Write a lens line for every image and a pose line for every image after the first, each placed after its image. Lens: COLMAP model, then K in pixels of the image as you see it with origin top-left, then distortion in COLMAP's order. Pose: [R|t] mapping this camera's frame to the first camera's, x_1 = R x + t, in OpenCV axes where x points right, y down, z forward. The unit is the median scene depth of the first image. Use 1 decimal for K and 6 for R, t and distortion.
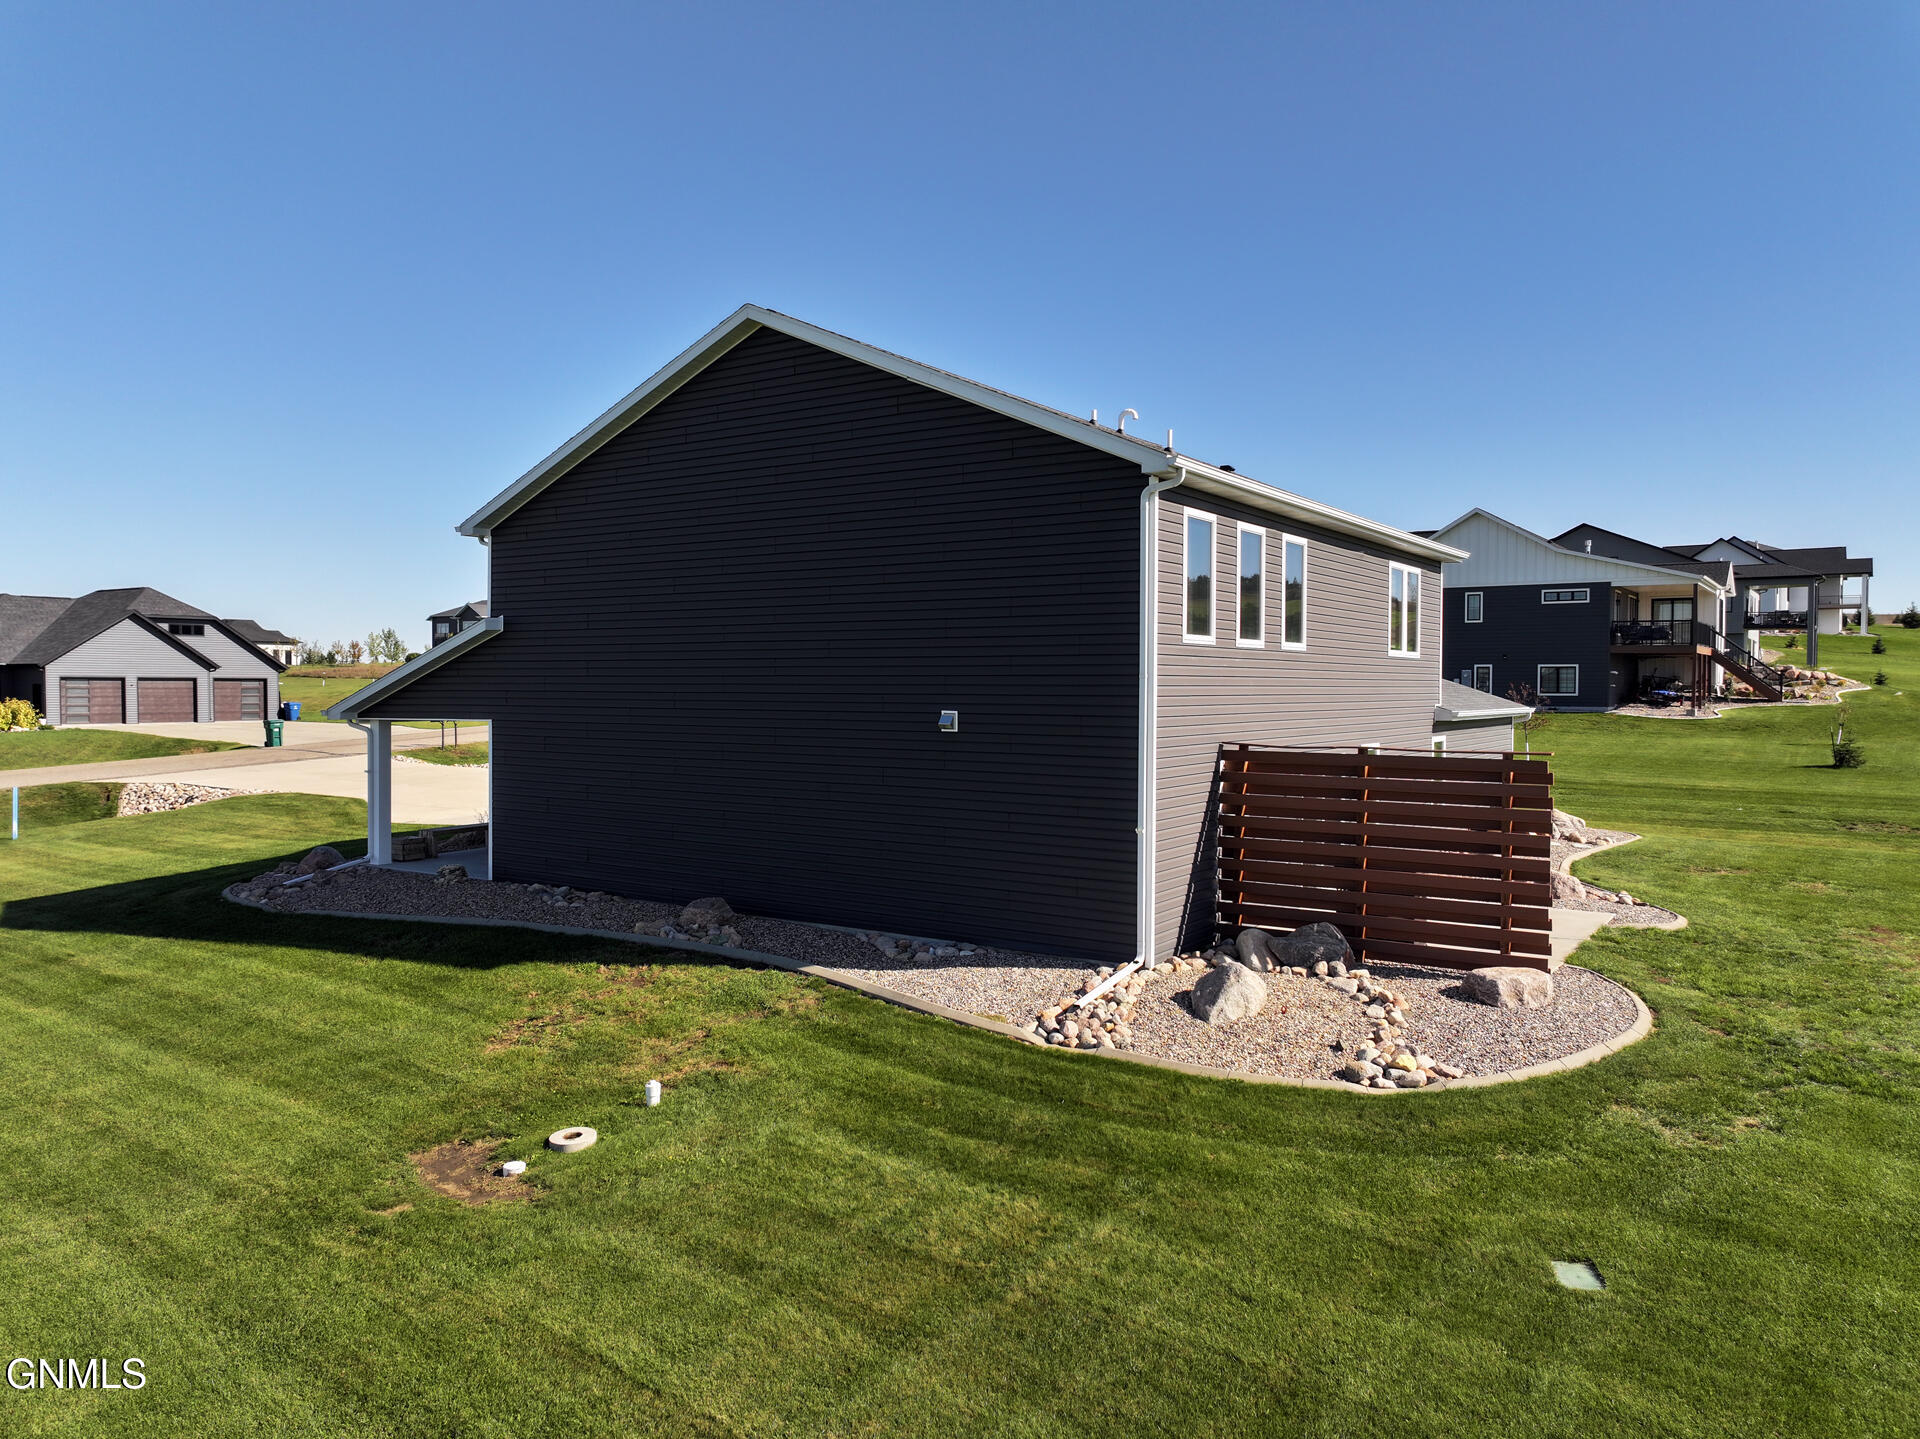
lens RADIAL K [[1352.3, 0, 960.0], [0, 1352.3, 719.5], [0, 0, 1]] dist [0.000950, 0.014814]
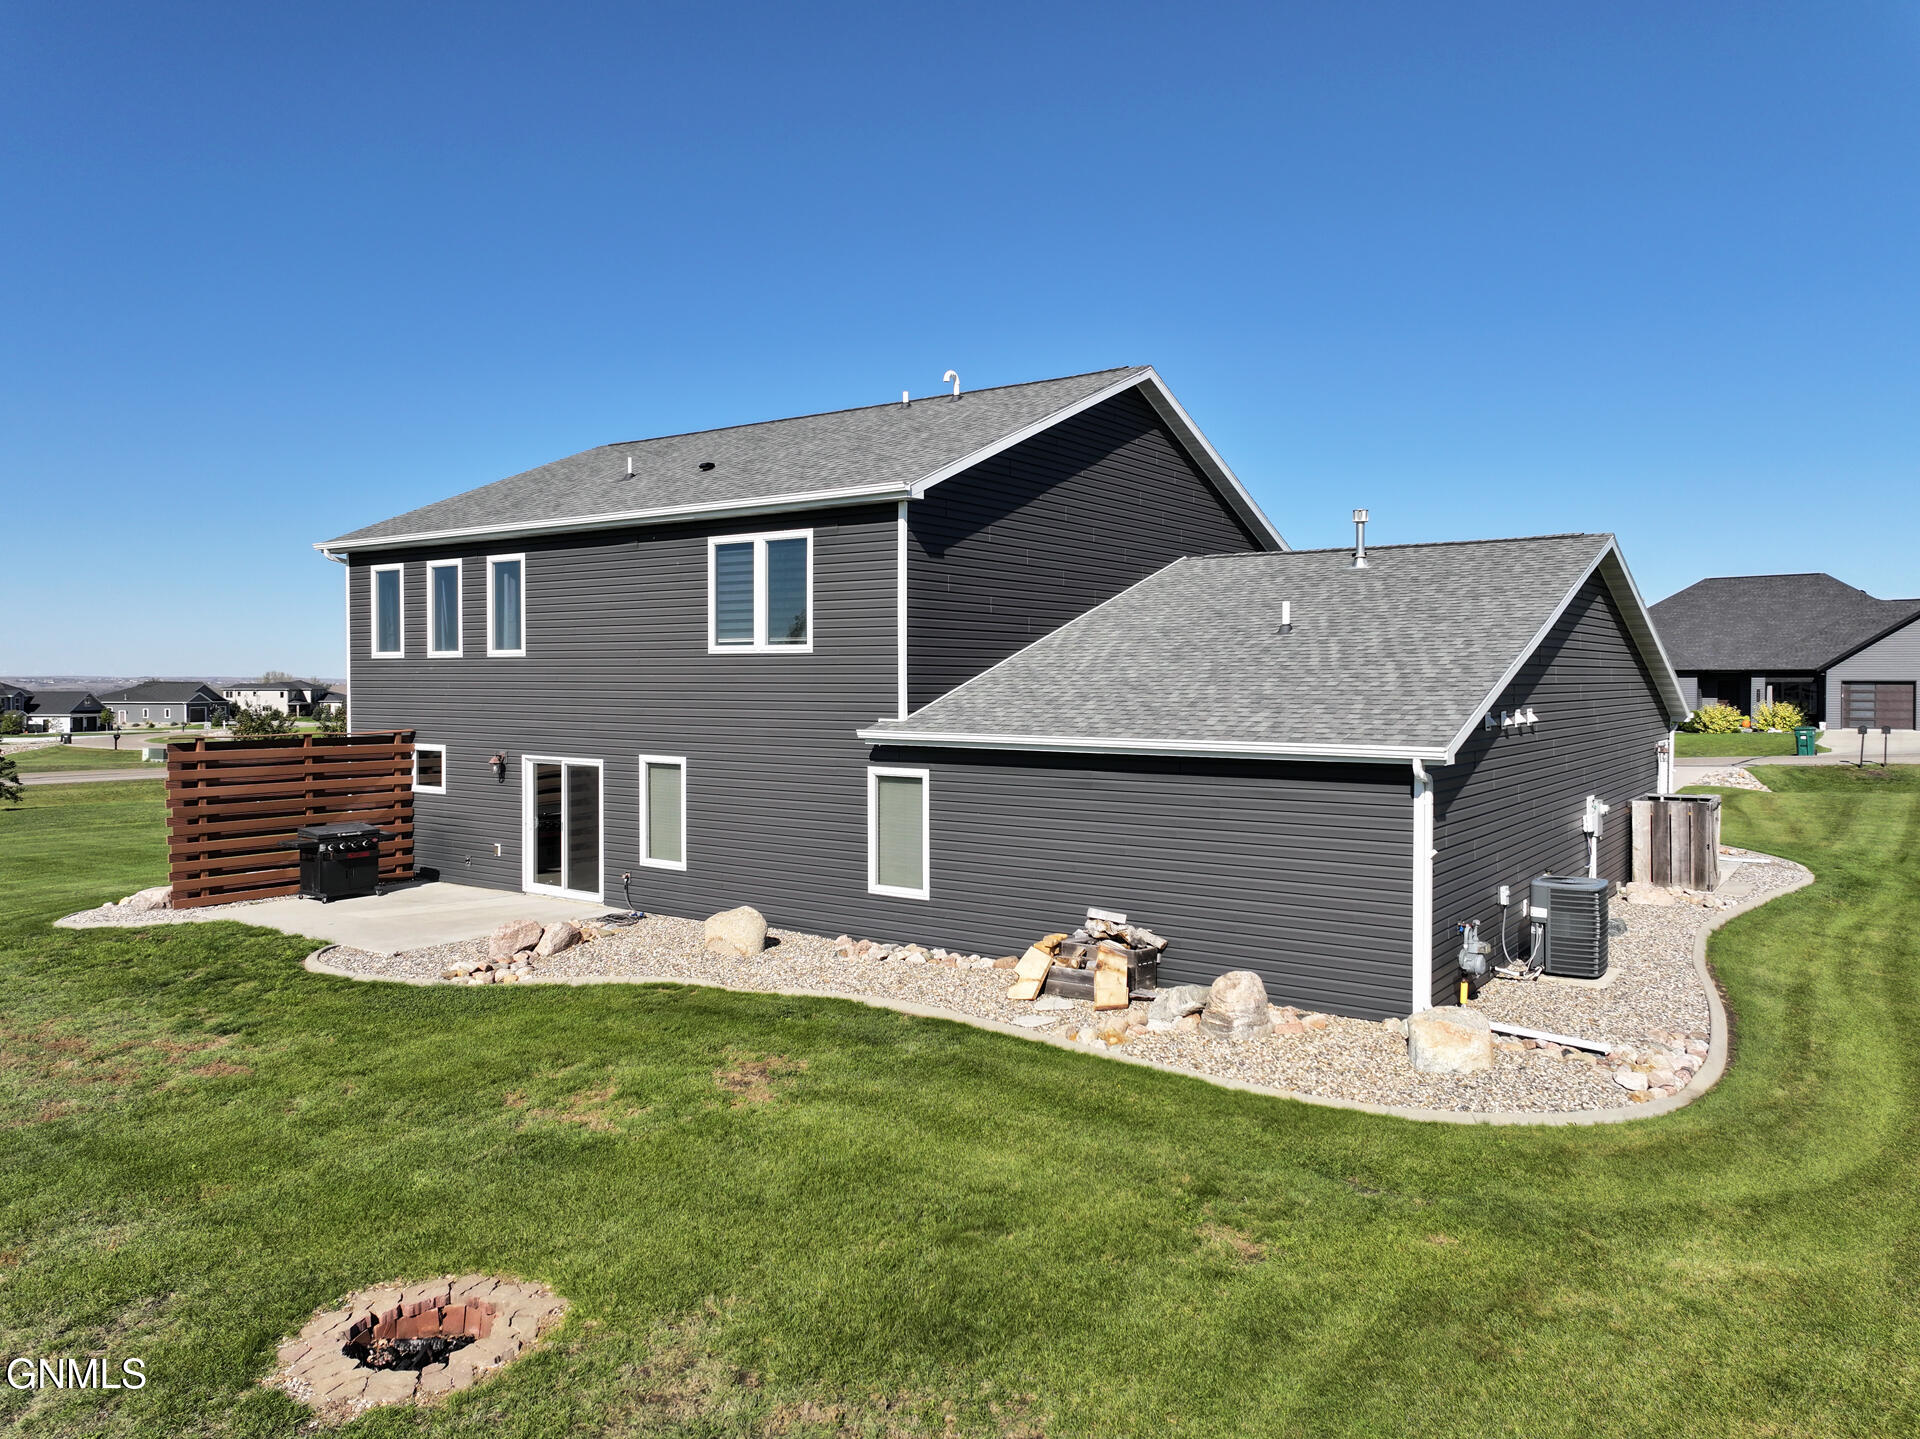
lens RADIAL K [[1352.3, 0, 960.0], [0, 1352.3, 719.5], [0, 0, 1]] dist [0.000950, 0.014814]
pose [[-0.027278, 0.024237, -0.999334, 0.362254], [-0.027860, 0.999299, 0.024997, -0.009705], [0.999240, 0.028523, -0.026583, 0.374525]]
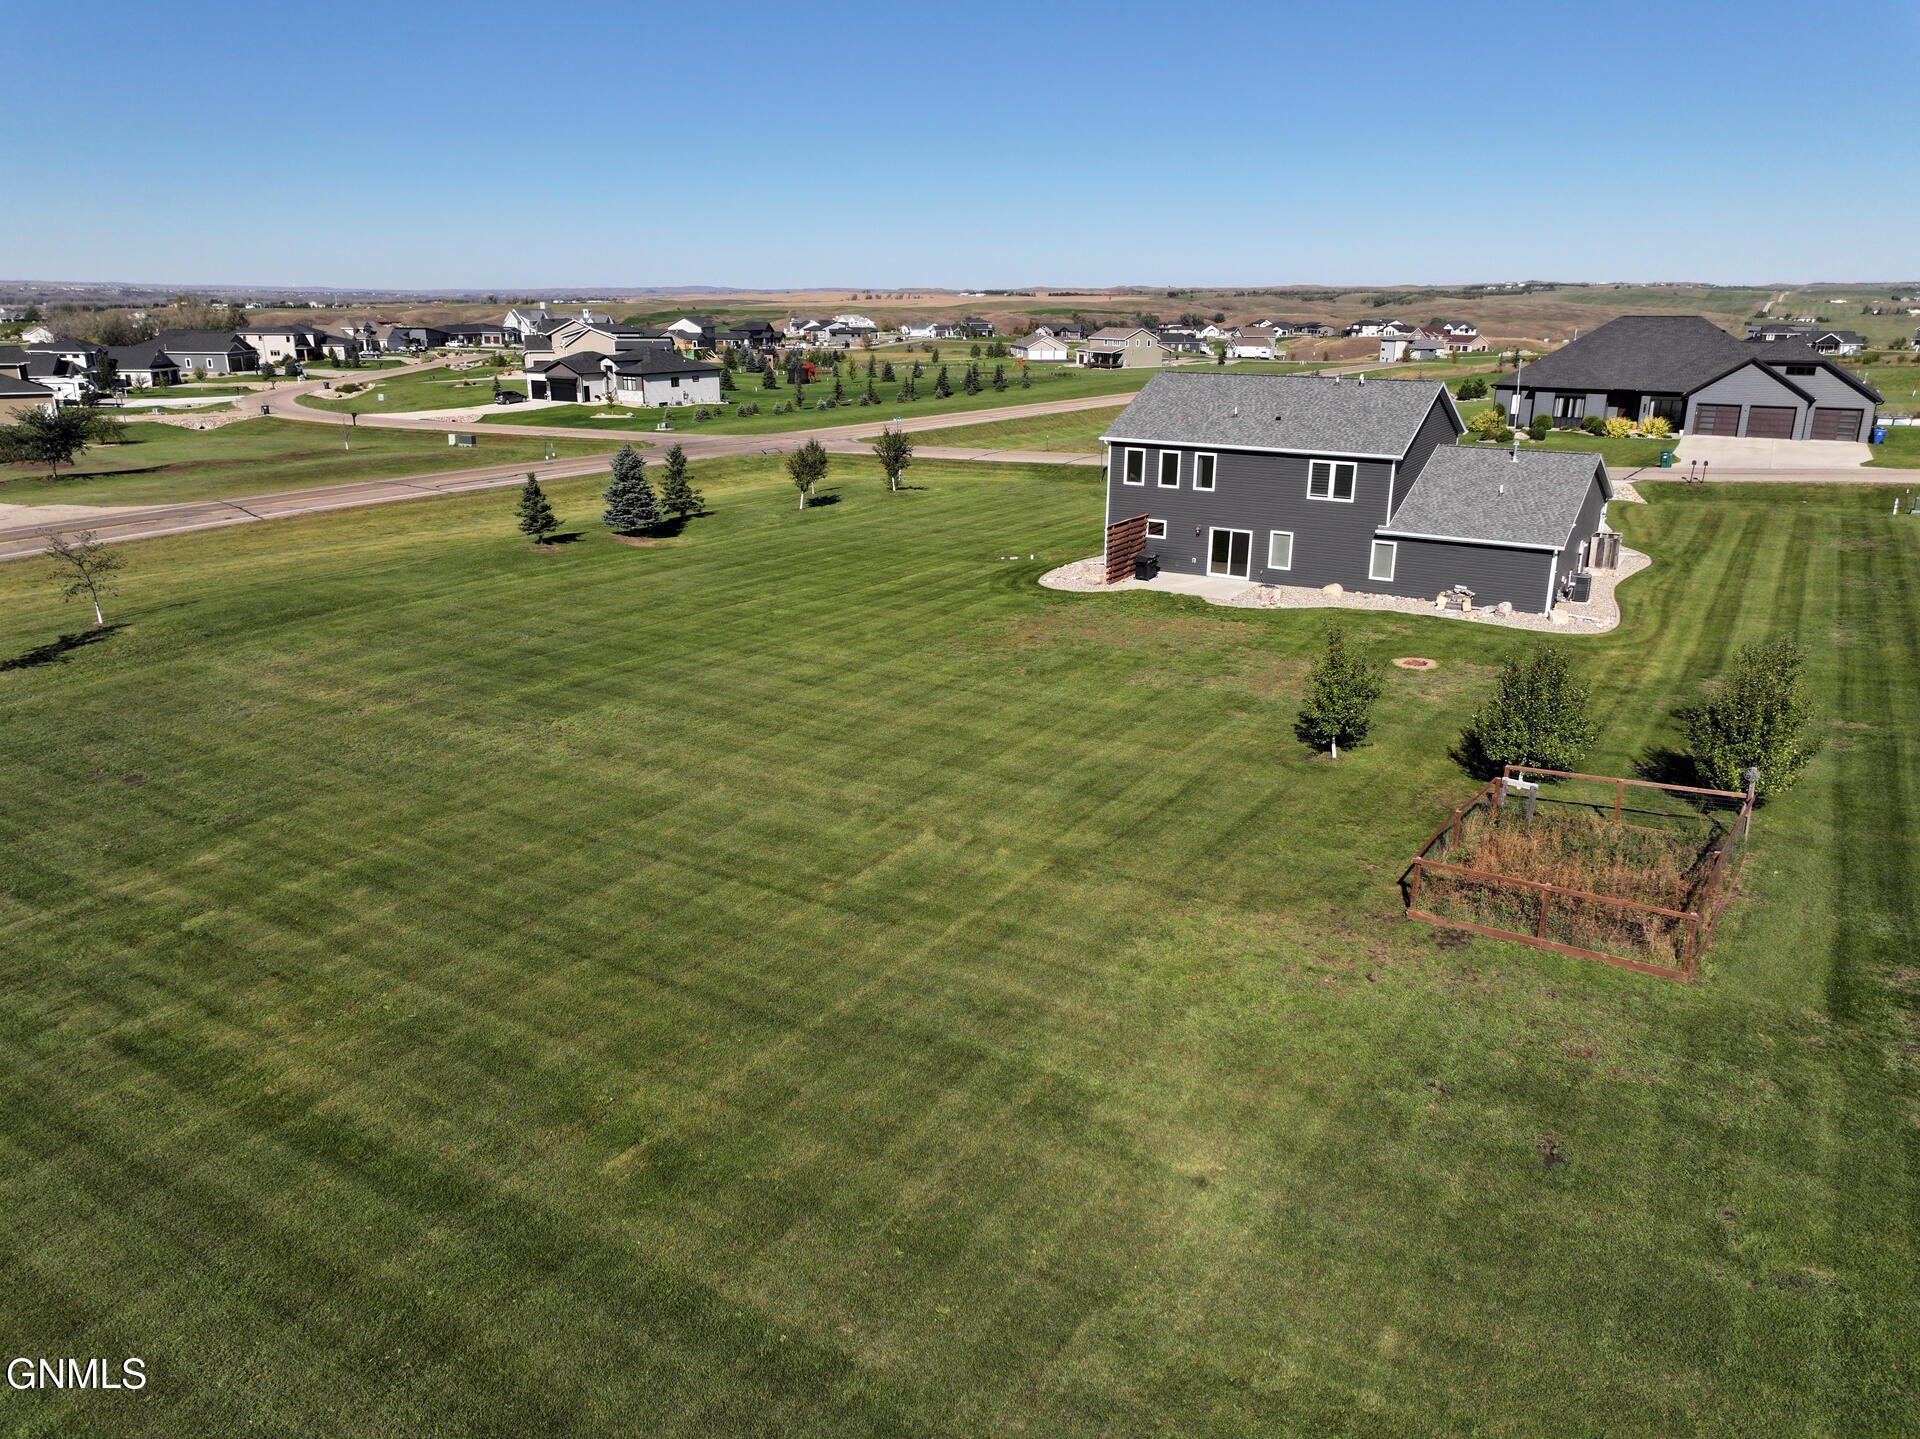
lens RADIAL K [[1352.3, 0, 960.0], [0, 1352.3, 719.5], [0, 0, 1]] dist [0.000950, 0.014814]
pose [[0.052177, 0.297762, -0.953213, 0.879729], [-0.031729, 0.954526, 0.296435, -0.118952], [0.998134, 0.014777, 0.059252, 0.071884]]
